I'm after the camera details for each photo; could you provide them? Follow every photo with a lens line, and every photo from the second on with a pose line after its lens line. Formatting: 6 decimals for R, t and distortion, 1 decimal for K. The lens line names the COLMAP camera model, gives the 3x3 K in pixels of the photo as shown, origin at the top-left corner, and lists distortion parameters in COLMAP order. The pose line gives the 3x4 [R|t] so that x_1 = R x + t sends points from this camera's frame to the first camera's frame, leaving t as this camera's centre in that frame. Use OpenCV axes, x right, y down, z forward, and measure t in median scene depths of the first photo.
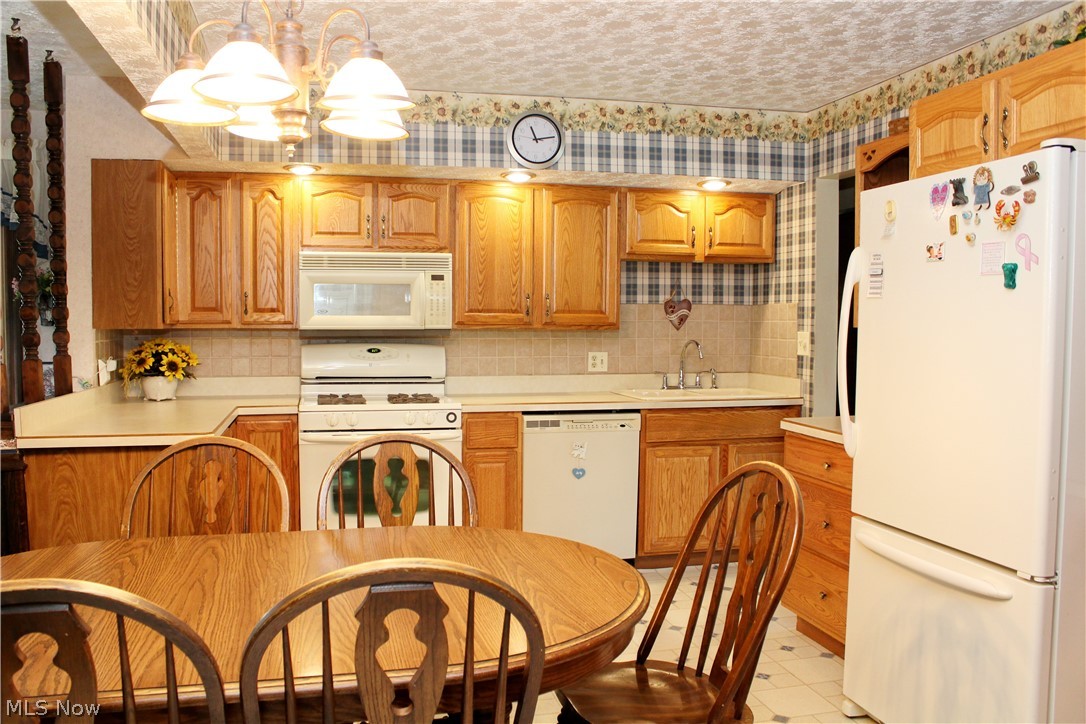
lens RADIAL K [[910.8, 0, 529.0], [0, 910.8, 366.0], [0, 0, 1]] dist [-0.162065, 0.152900]
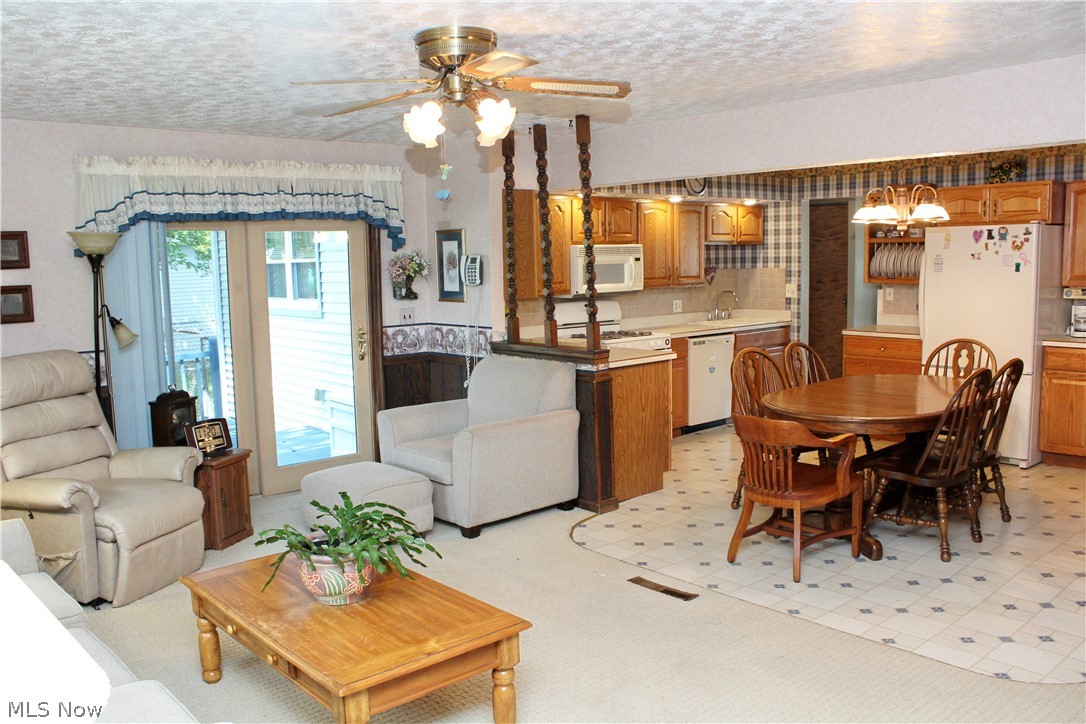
lens RADIAL K [[910.8, 0, 529.0], [0, 910.8, 366.0], [0, 0, 1]] dist [-0.162065, 0.152900]
pose [[0.886325, -0.079338, 0.456216, -1.032555], [0.050631, 0.995910, 0.074830, -0.037449], [-0.460287, -0.043225, 0.886717, -0.376812]]
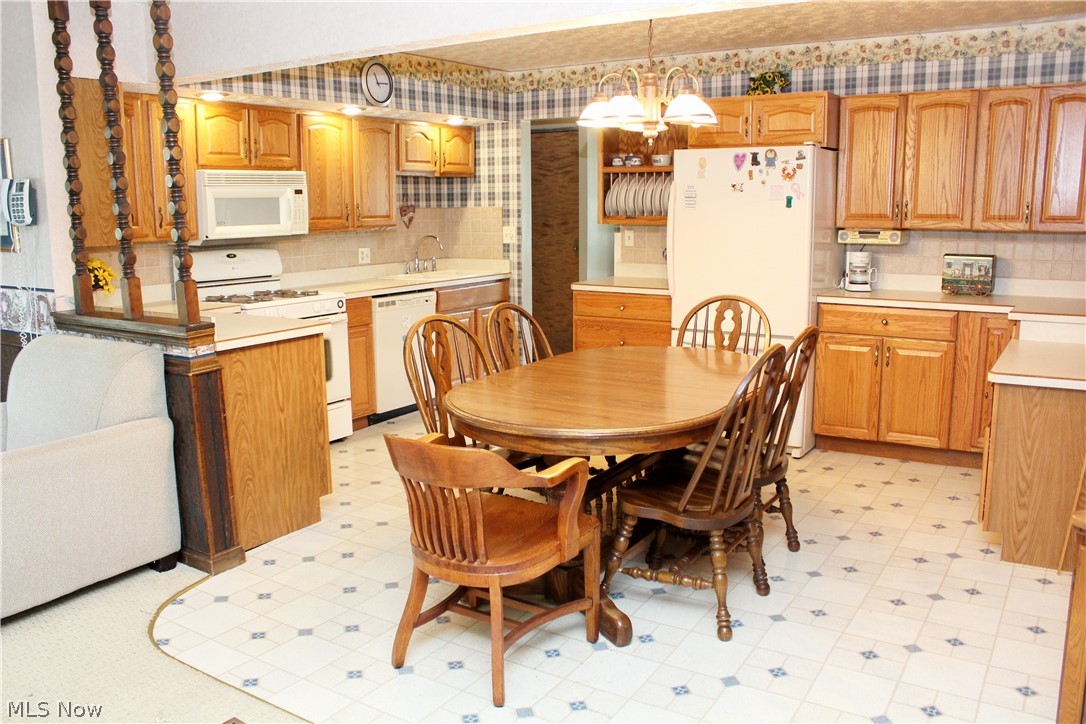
lens RADIAL K [[910.8, 0, 529.0], [0, 910.8, 366.0], [0, 0, 1]] dist [-0.162065, 0.152900]
pose [[0.723485, -0.131383, 0.677722, -0.710460], [0.048335, 0.988954, 0.140120, -0.020386], [-0.688646, -0.068617, 0.721844, -0.088557]]
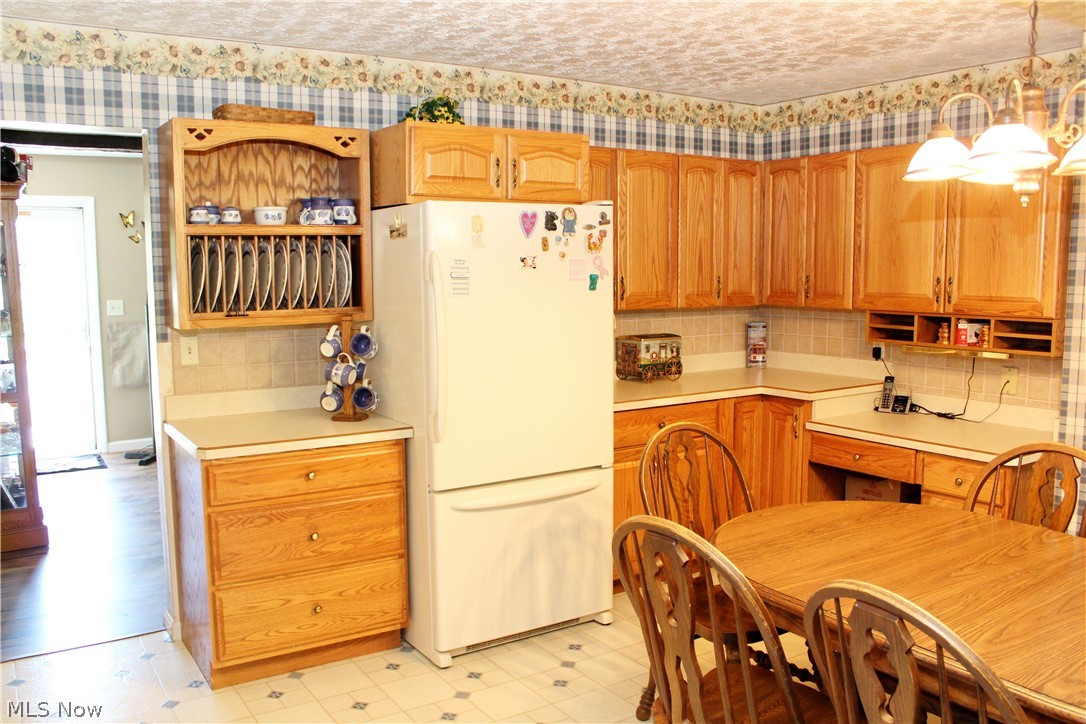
lens RADIAL K [[910.8, 0, 529.0], [0, 910.8, 366.0], [0, 0, 1]] dist [-0.162065, 0.152900]
pose [[-0.331986, -0.106654, 0.937236, -0.456816], [0.056376, 0.989568, 0.132579, -0.084999], [-0.941598, 0.096851, -0.322510, 0.793708]]
